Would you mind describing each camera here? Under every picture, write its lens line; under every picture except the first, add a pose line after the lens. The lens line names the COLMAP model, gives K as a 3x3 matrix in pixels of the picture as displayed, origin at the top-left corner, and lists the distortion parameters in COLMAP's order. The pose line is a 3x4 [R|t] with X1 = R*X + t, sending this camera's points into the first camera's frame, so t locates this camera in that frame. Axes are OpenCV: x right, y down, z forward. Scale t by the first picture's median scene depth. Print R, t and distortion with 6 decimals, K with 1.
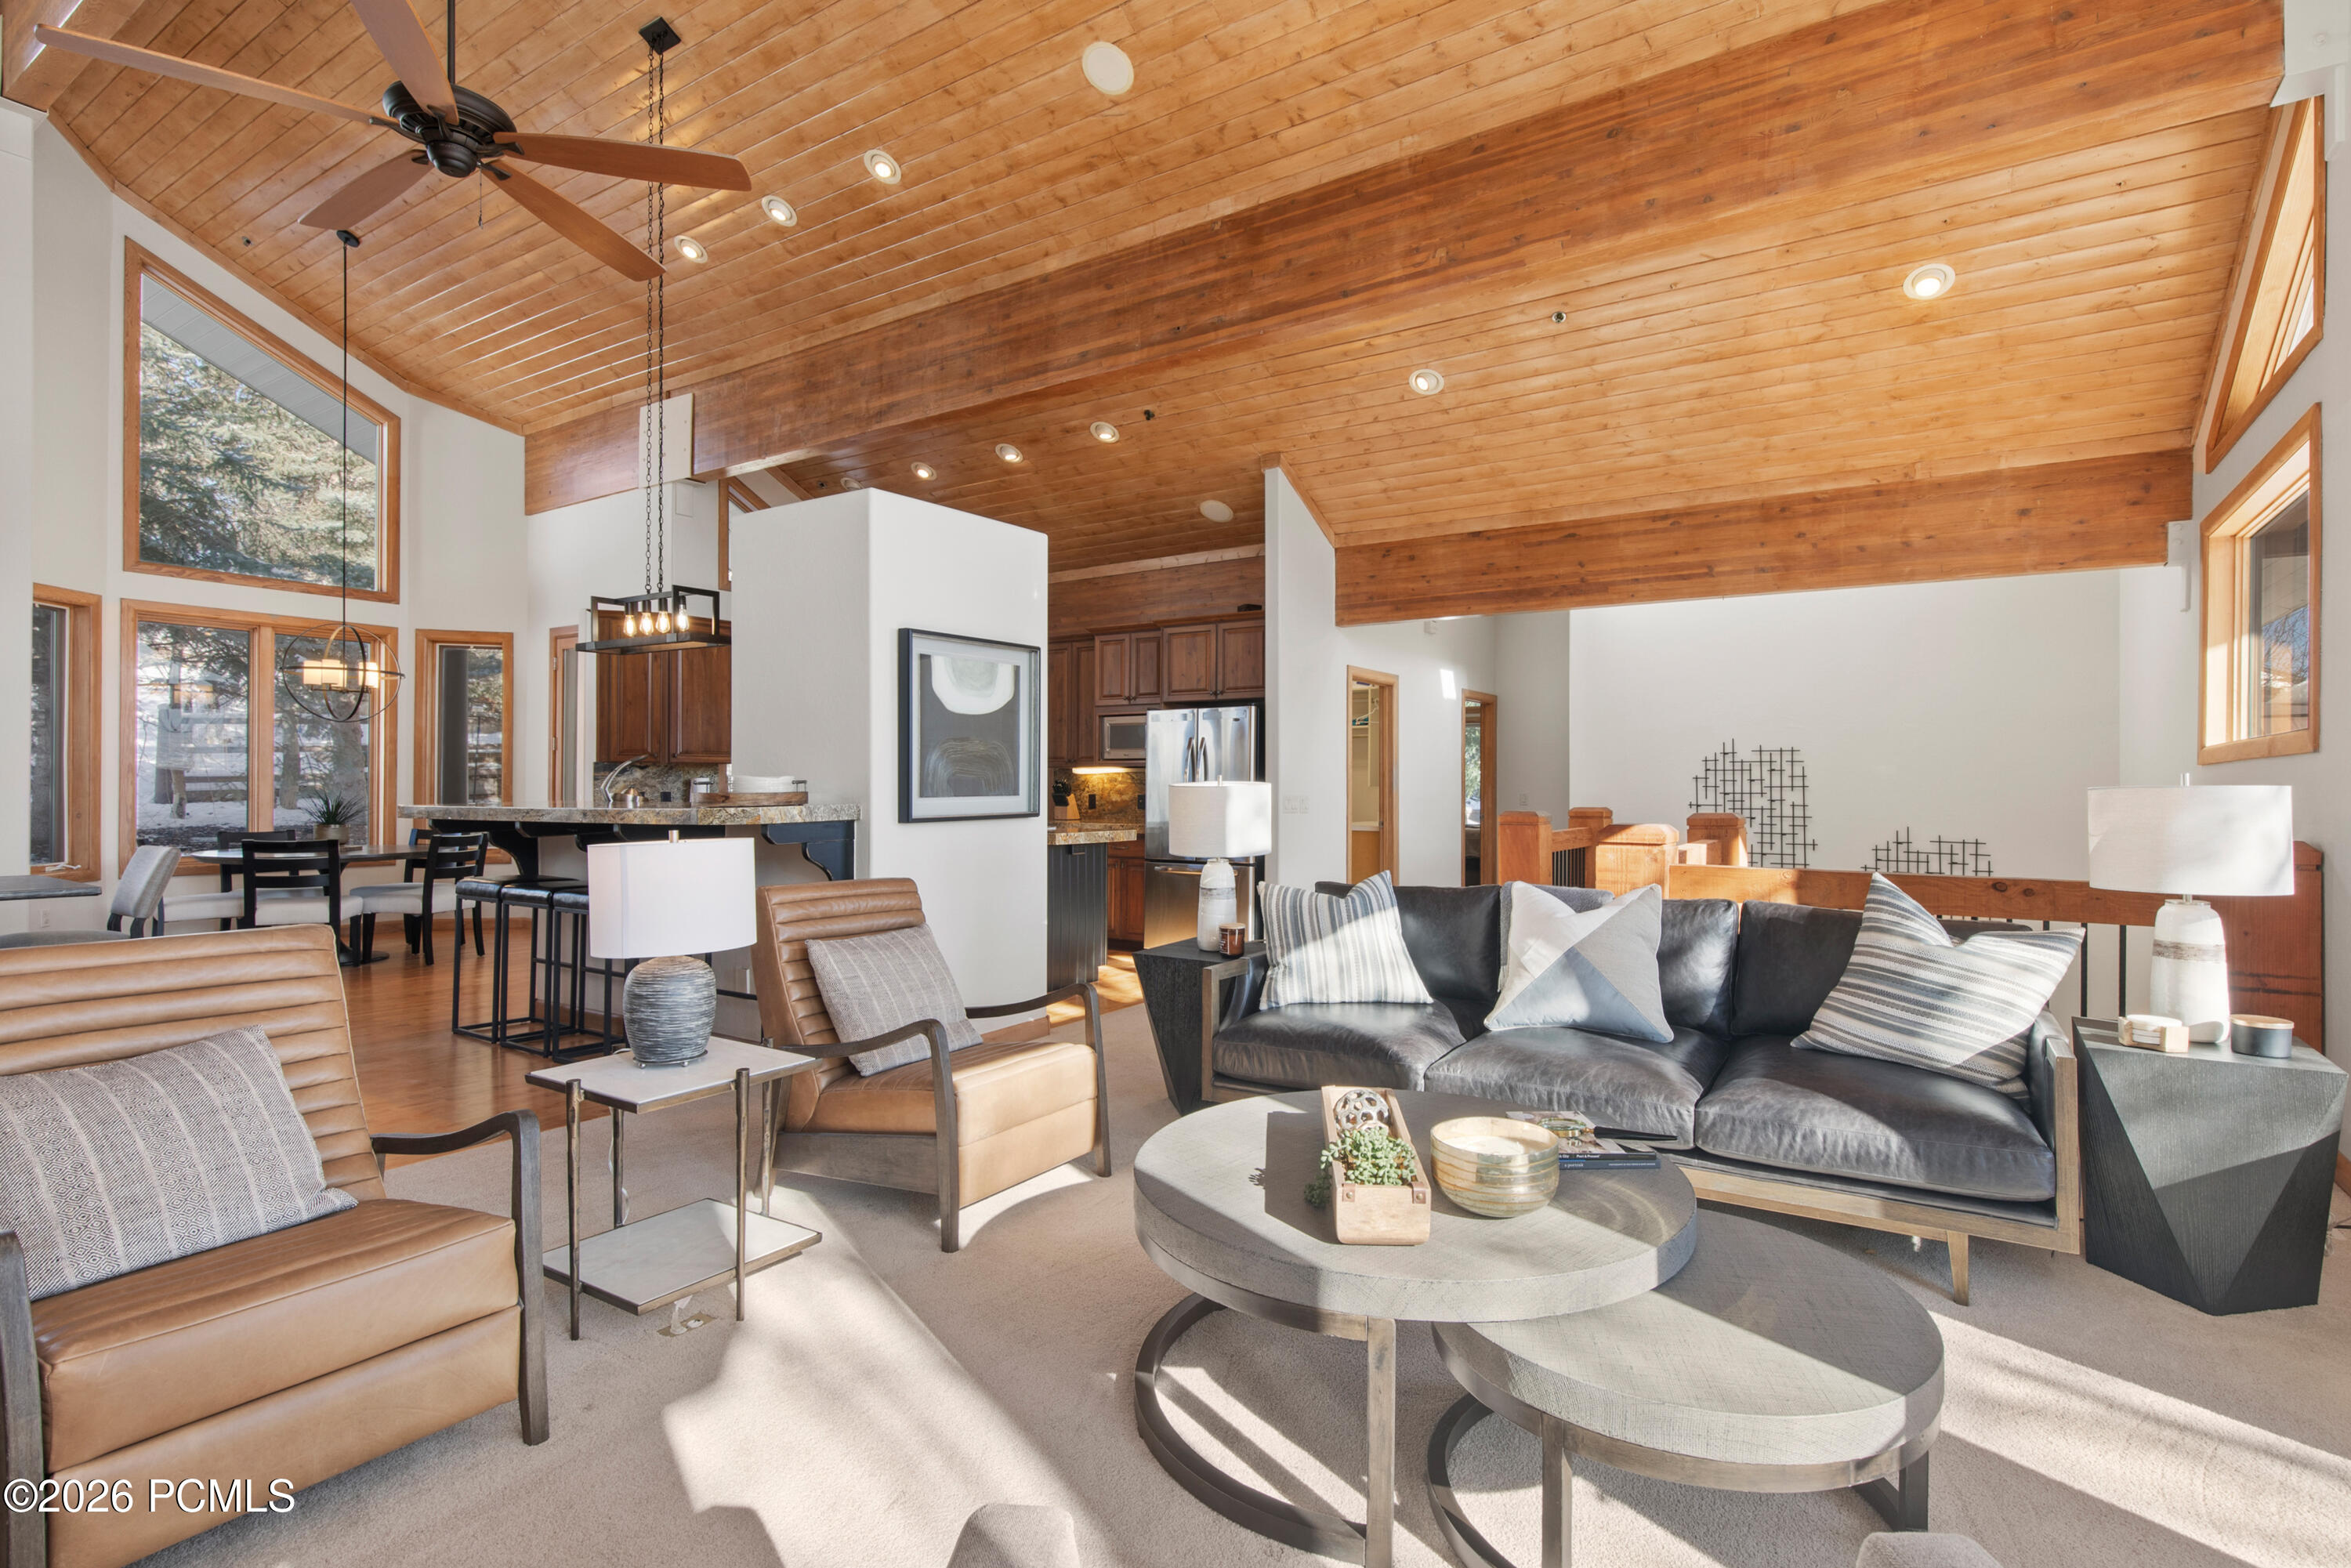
lens RADIAL K [[1081.5, 0, 1164.6], [0, 1081.5, 779.9], [0, 0, 1]] dist [0.004025, 0.000300]
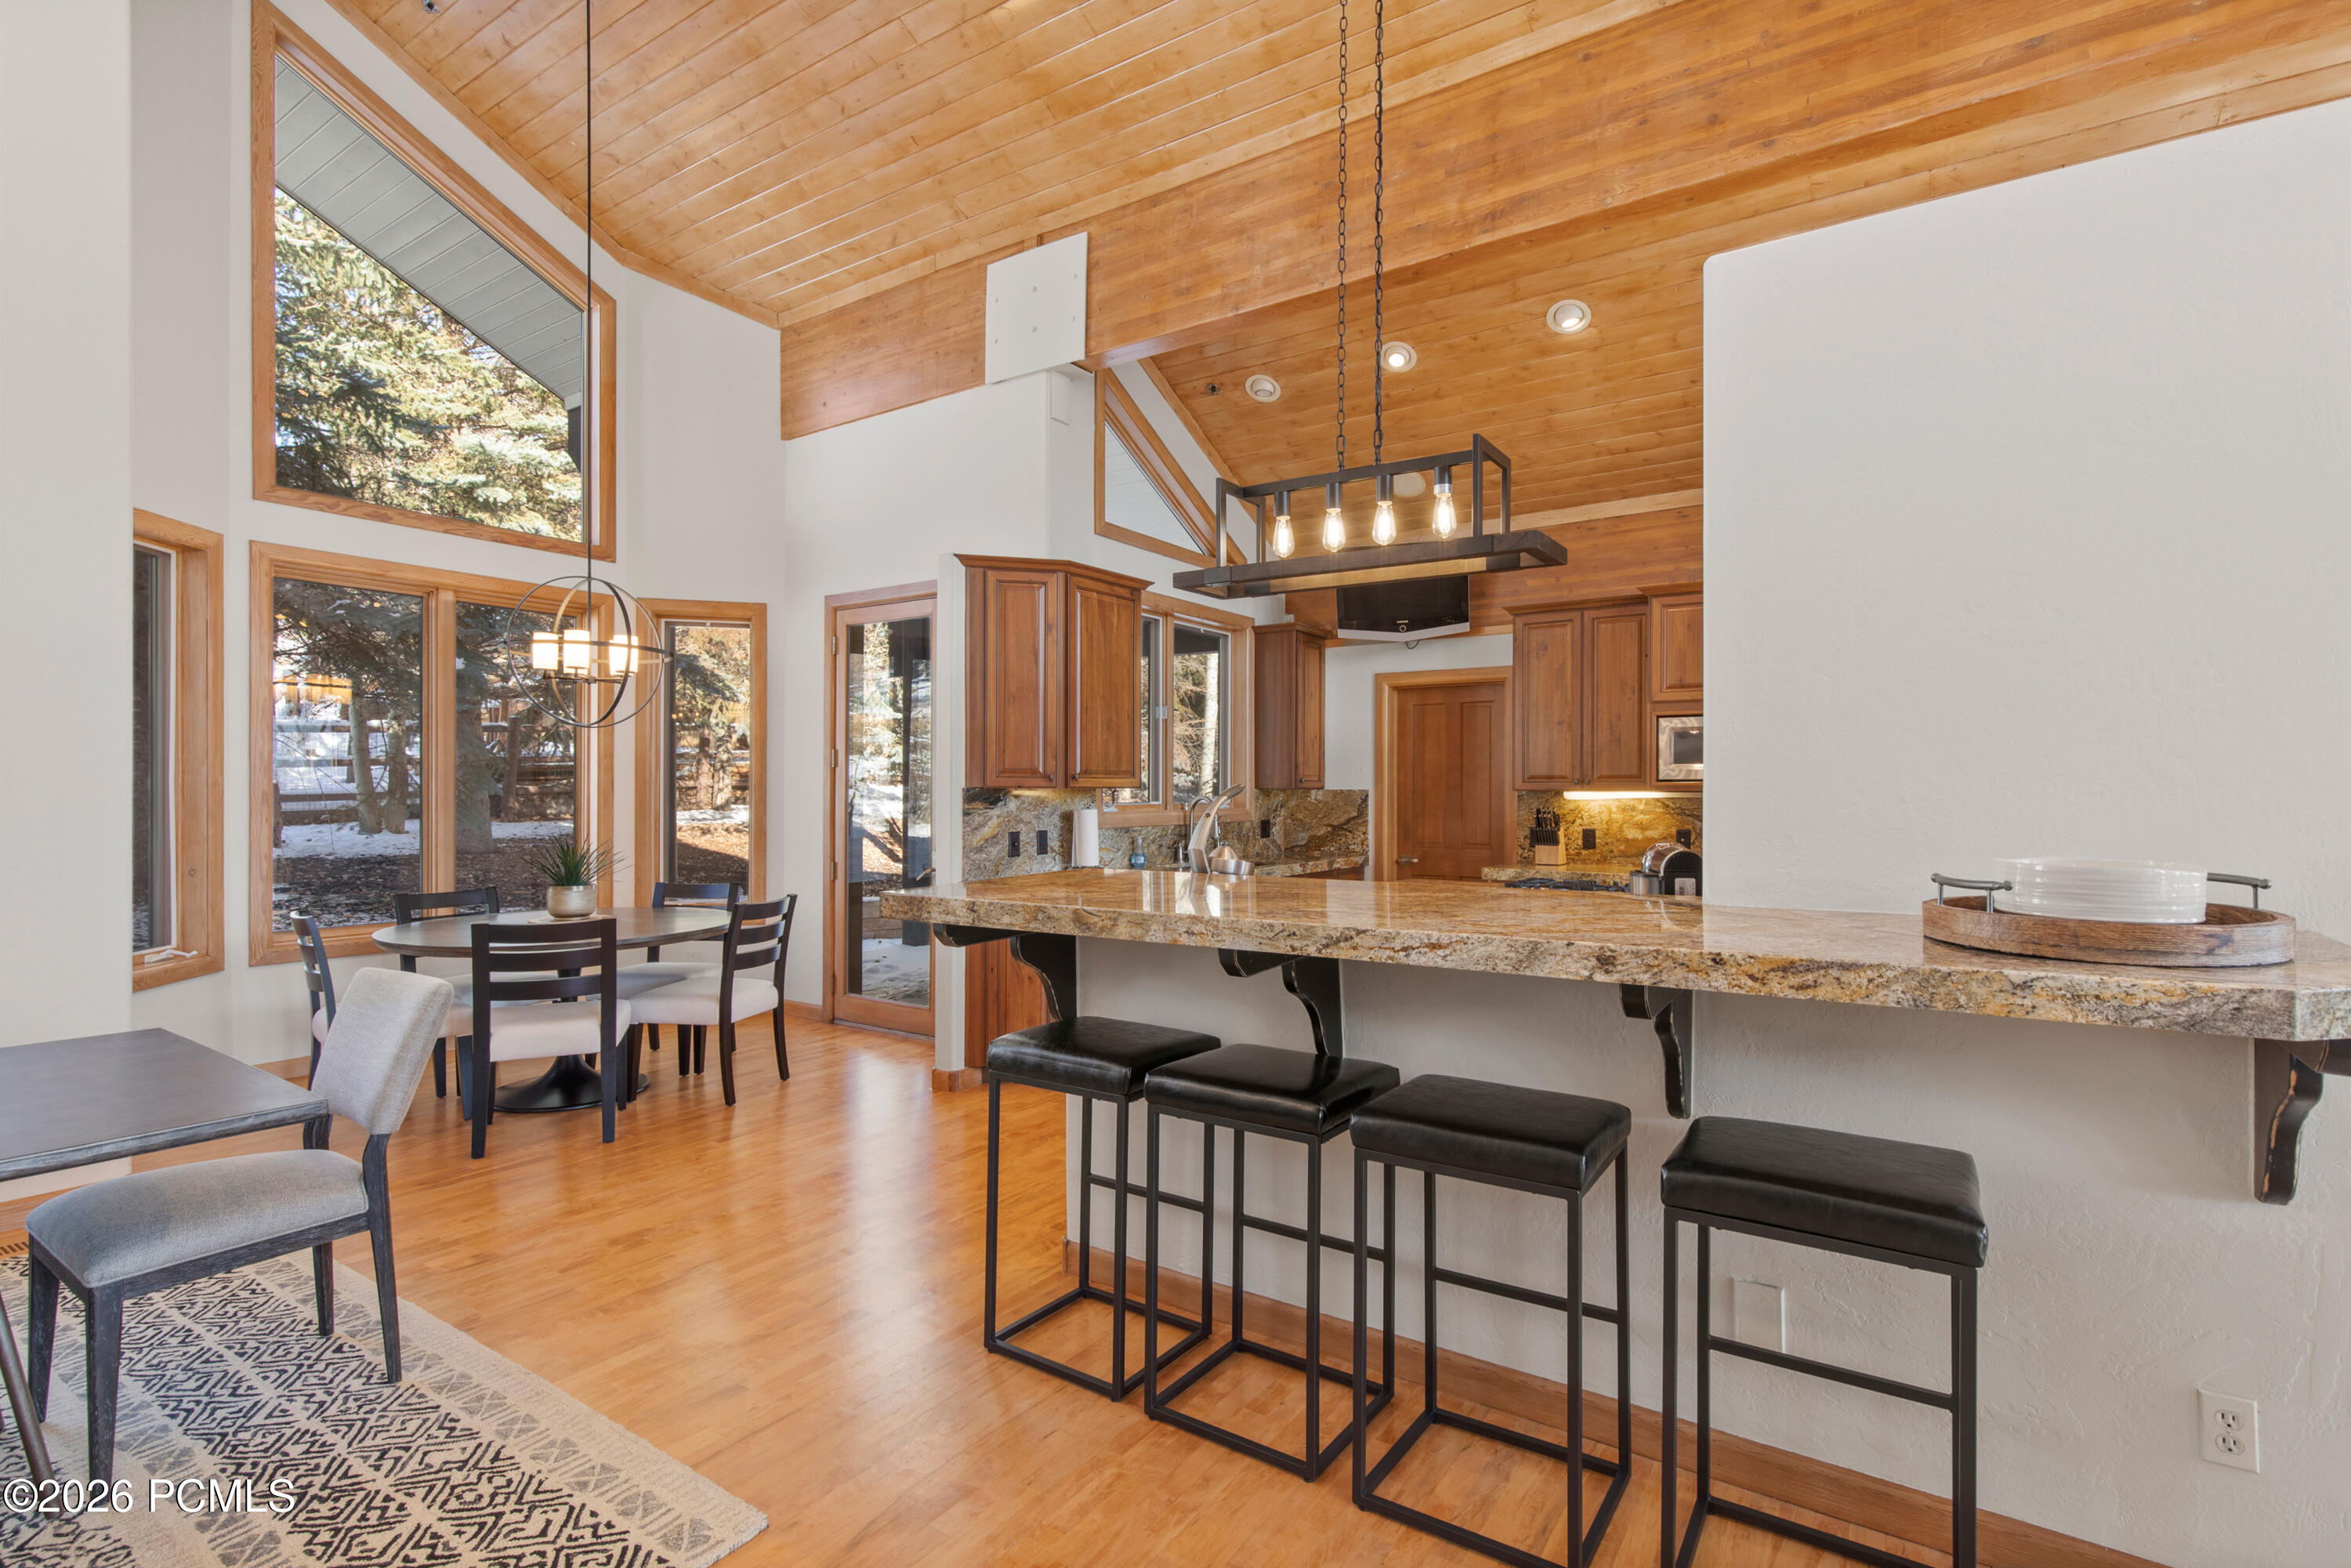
lens RADIAL K [[1081.5, 0, 1175.9], [0, 1081.5, 791.7], [0, 0, 1]] dist [0.004025, 0.000300]
pose [[0.999849, -0.001685, -0.017279, -0.370639], [0.001767, 0.999987, 0.004696, -0.016532], [0.017271, -0.004725, 0.999840, 0.334901]]
